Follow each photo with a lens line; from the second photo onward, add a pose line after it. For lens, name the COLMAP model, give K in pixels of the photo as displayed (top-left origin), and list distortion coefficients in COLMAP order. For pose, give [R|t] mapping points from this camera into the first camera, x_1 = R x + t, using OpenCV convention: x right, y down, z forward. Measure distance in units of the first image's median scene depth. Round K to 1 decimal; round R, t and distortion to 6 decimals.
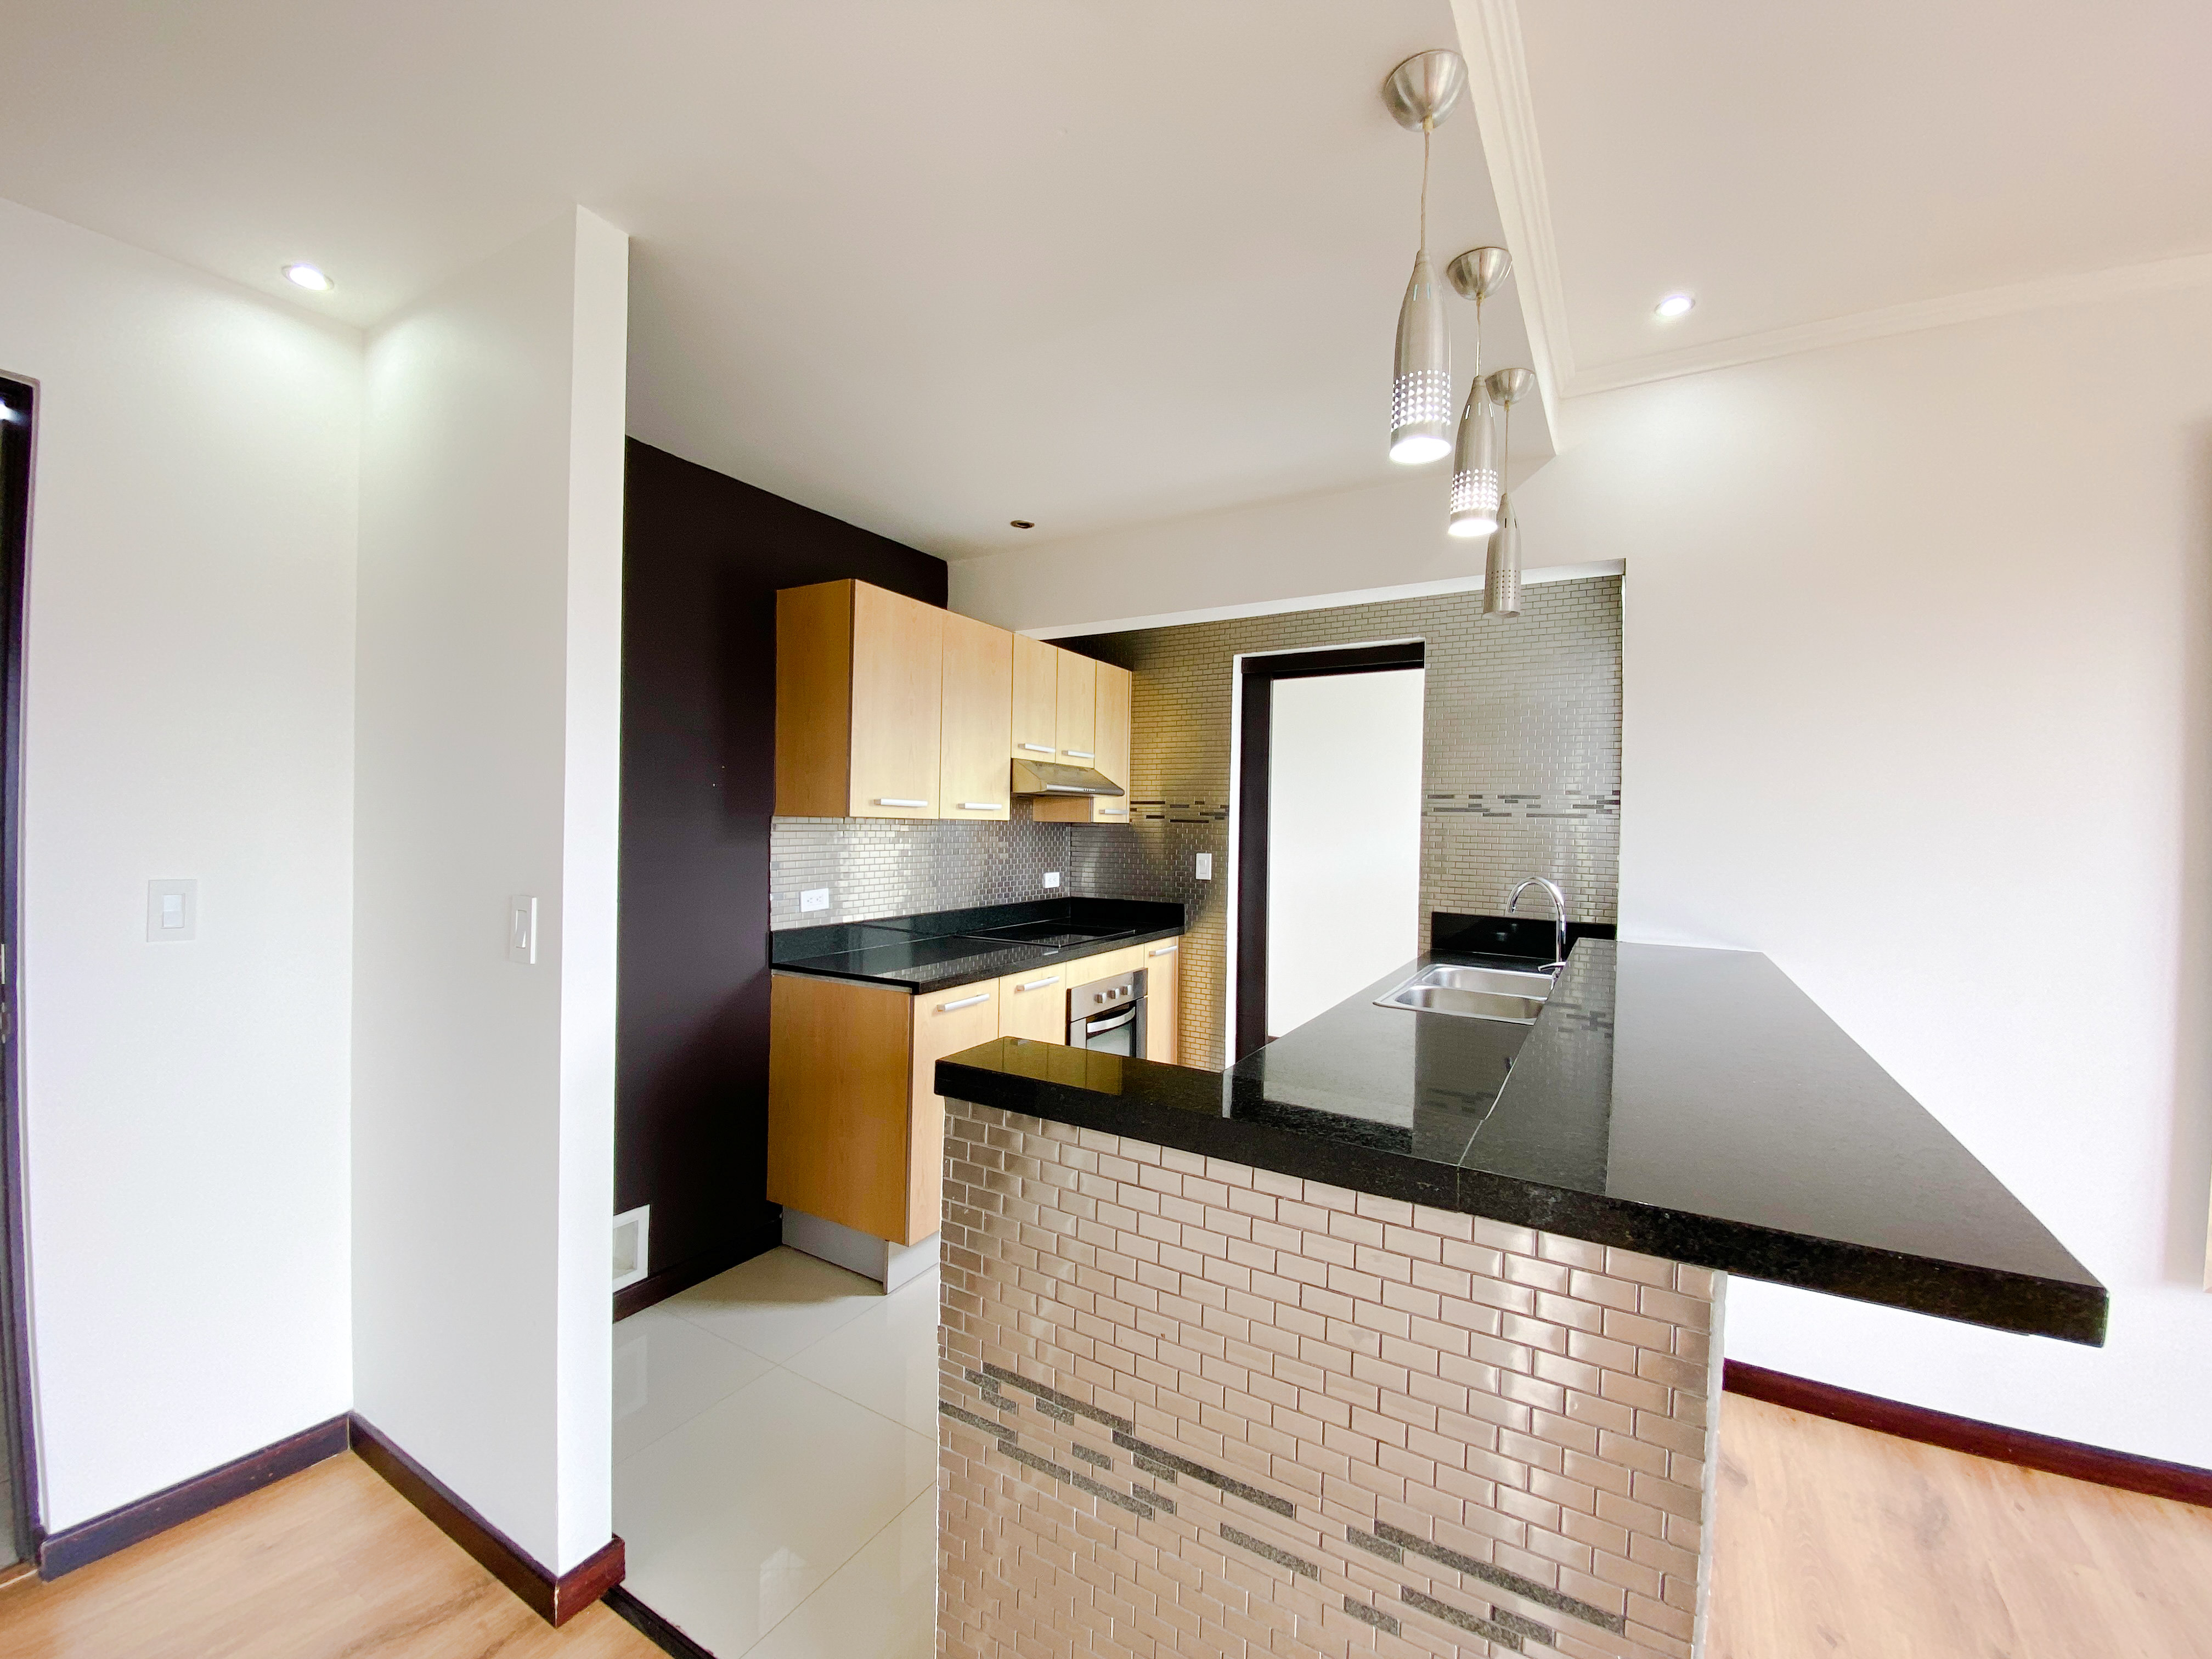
lens RADIAL K [[898.0, 0, 1120.4], [0, 898.0, 840.5], [0, 0, 1]] dist [0.006845, -0.011136]
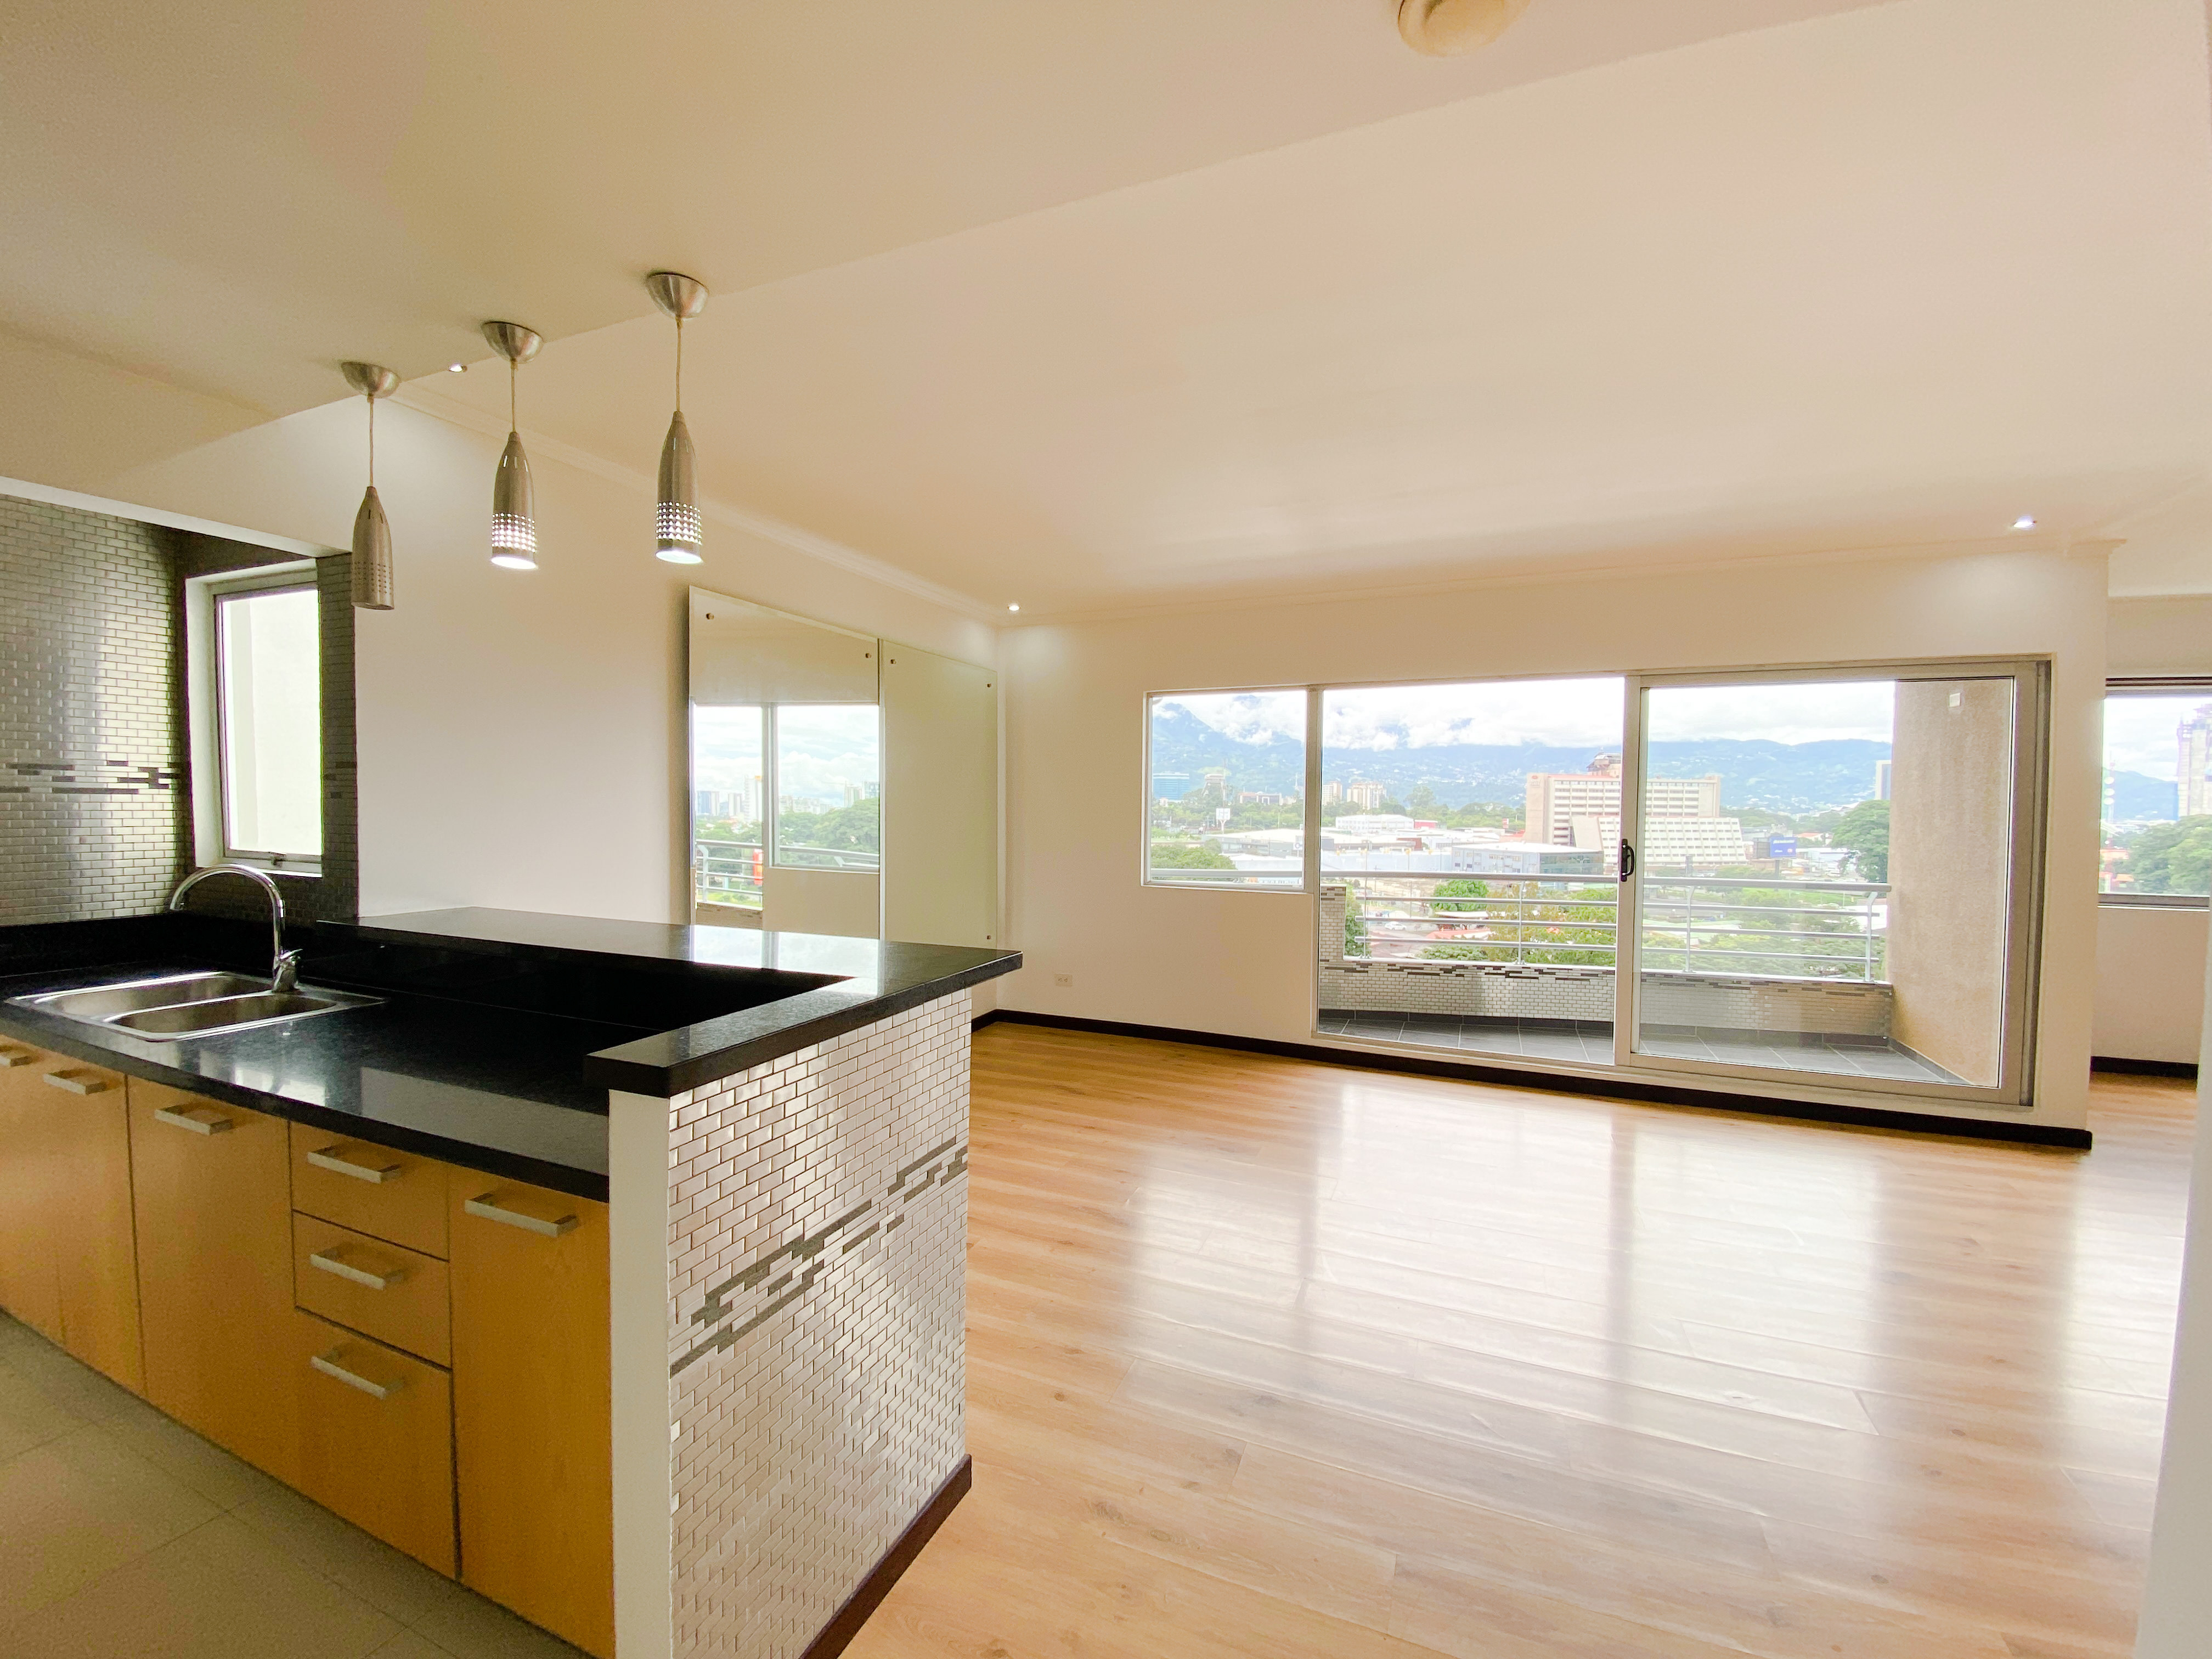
lens RADIAL K [[898.0, 0, 1086.4], [0, 898.0, 831.9], [0, 0, 1]] dist [0.006845, -0.011136]
pose [[-0.112863, -0.060193, 0.991786, -0.411044], [0.007572, 0.998082, 0.061437, -0.032467], [-0.993582, 0.014444, -0.112191, 0.187472]]
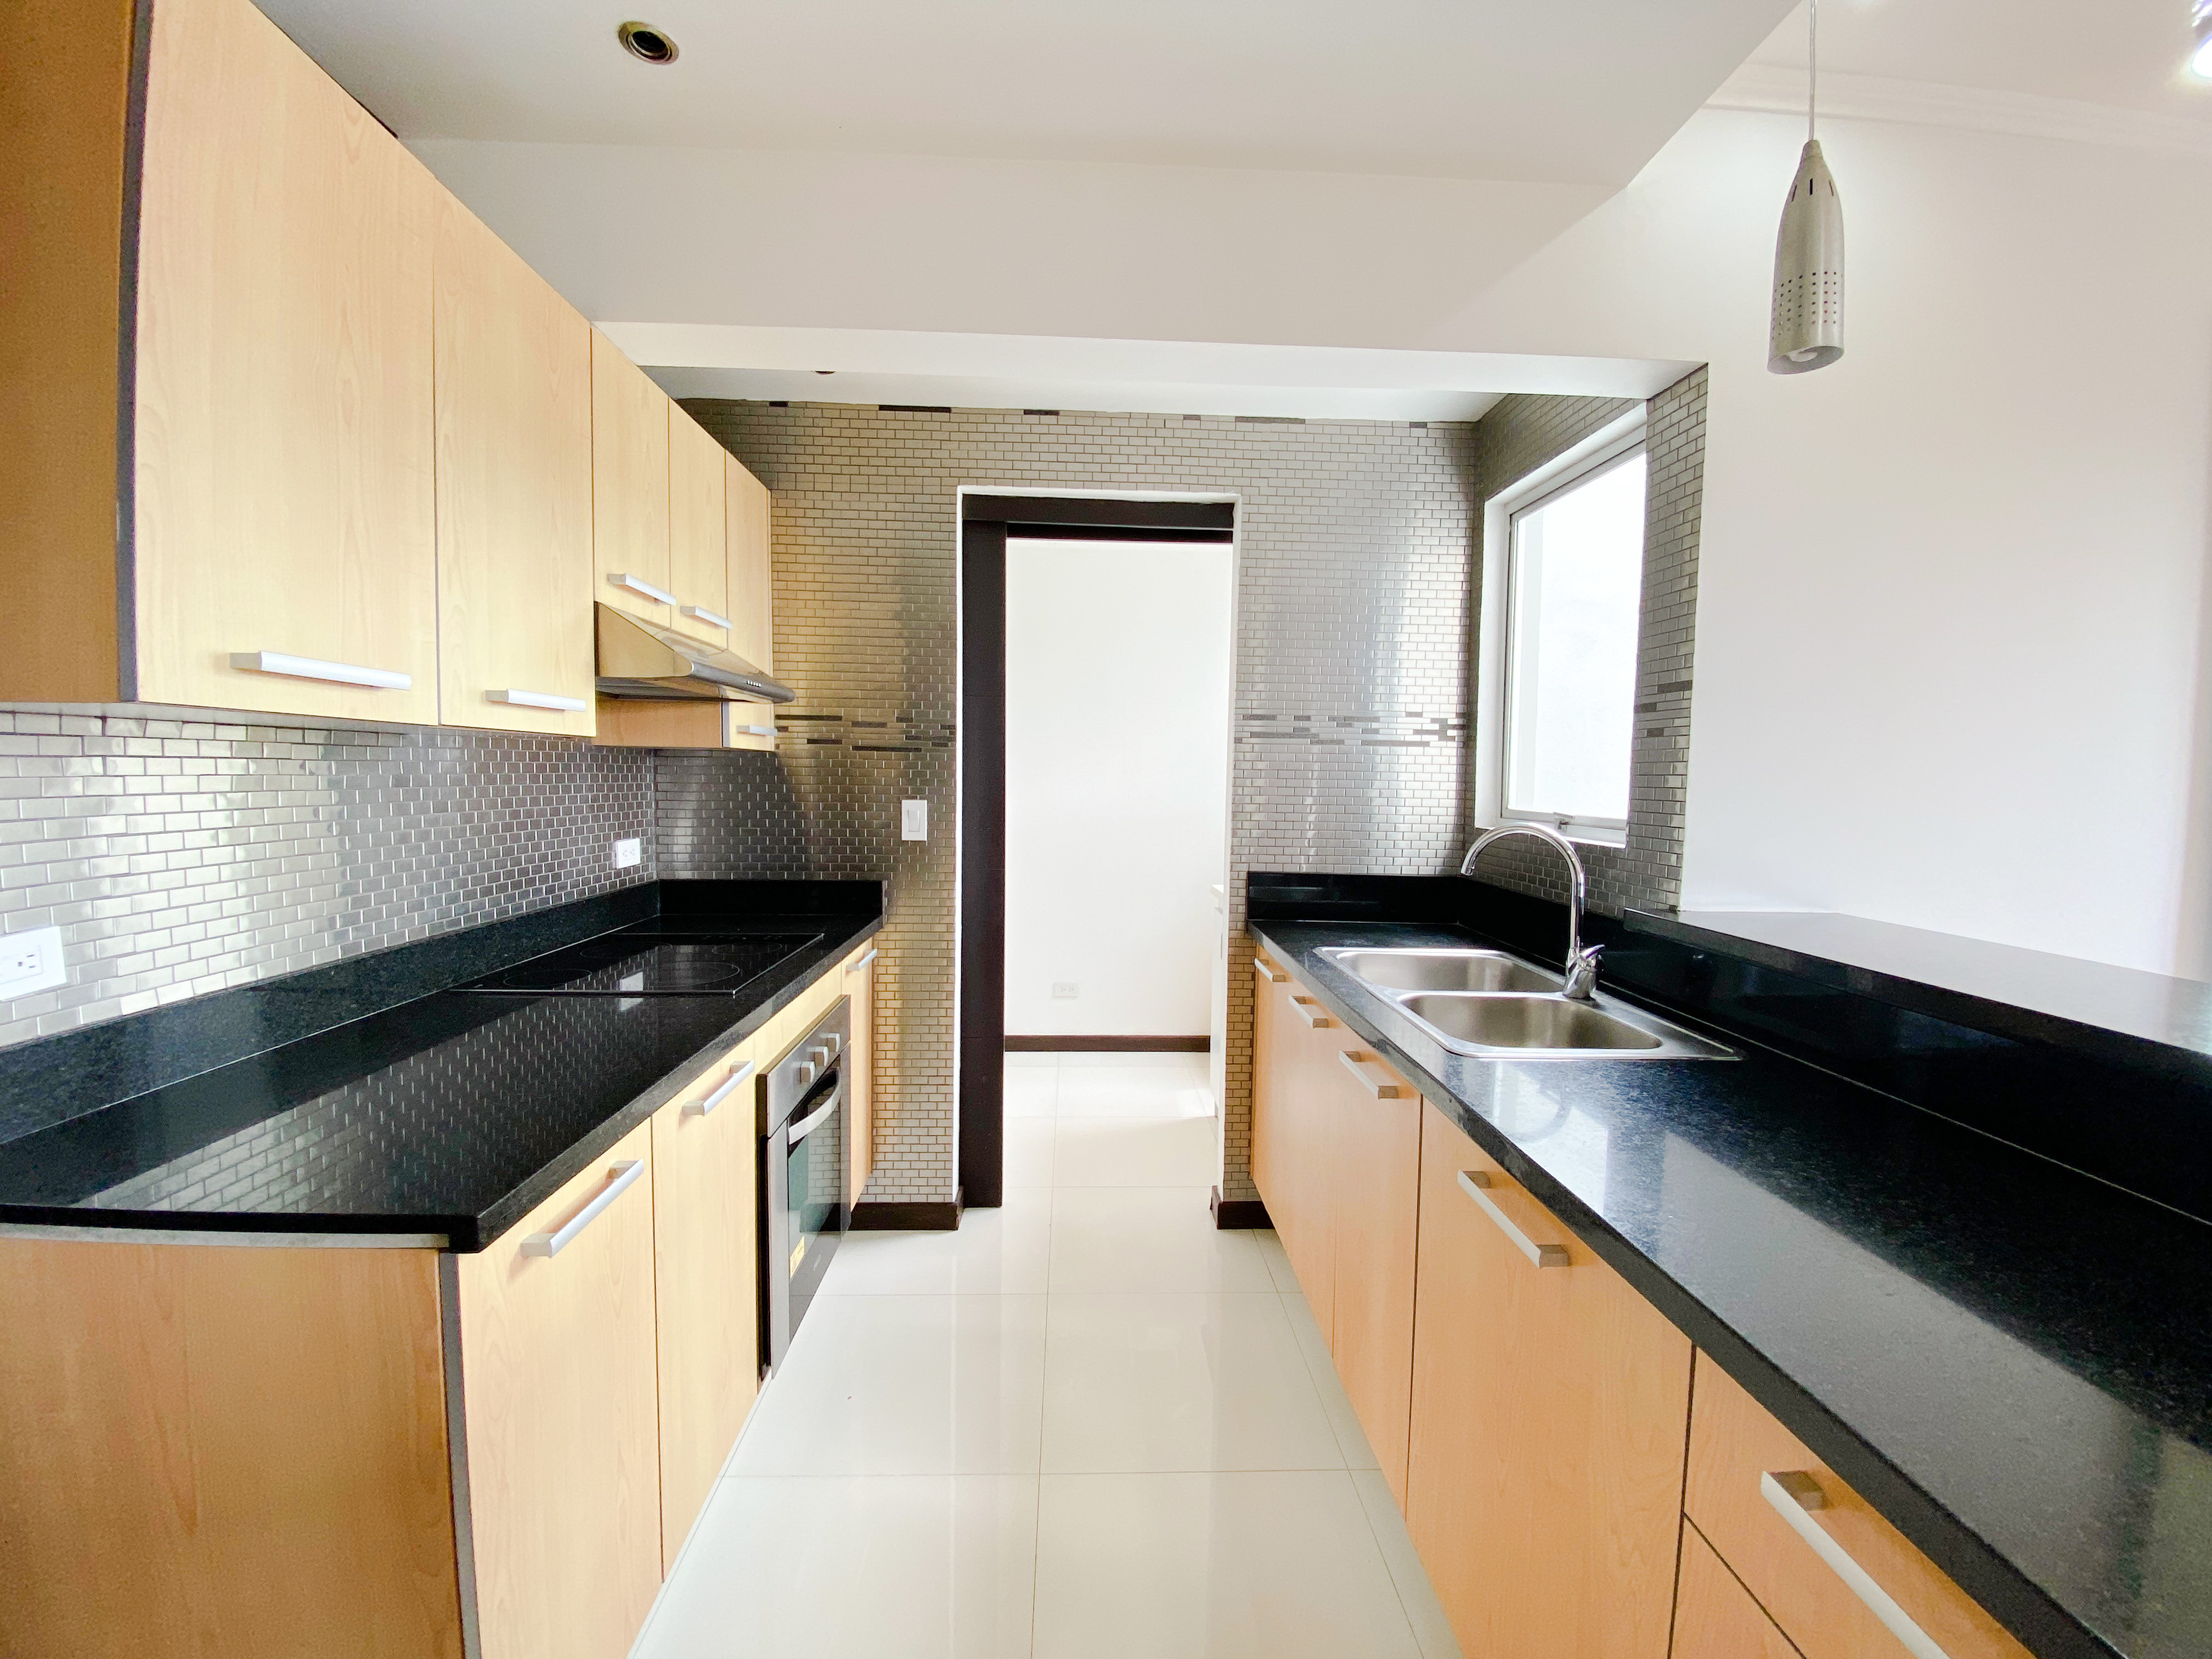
lens RADIAL K [[898.0, 0, 1116.9], [0, 898.0, 837.2], [0, 0, 1]] dist [0.006845, -0.011136]
pose [[0.838896, -0.041861, 0.542680, -0.151168], [0.009602, 0.998021, 0.062141, 0.003071], [-0.544207, -0.046919, 0.837638, 0.450513]]
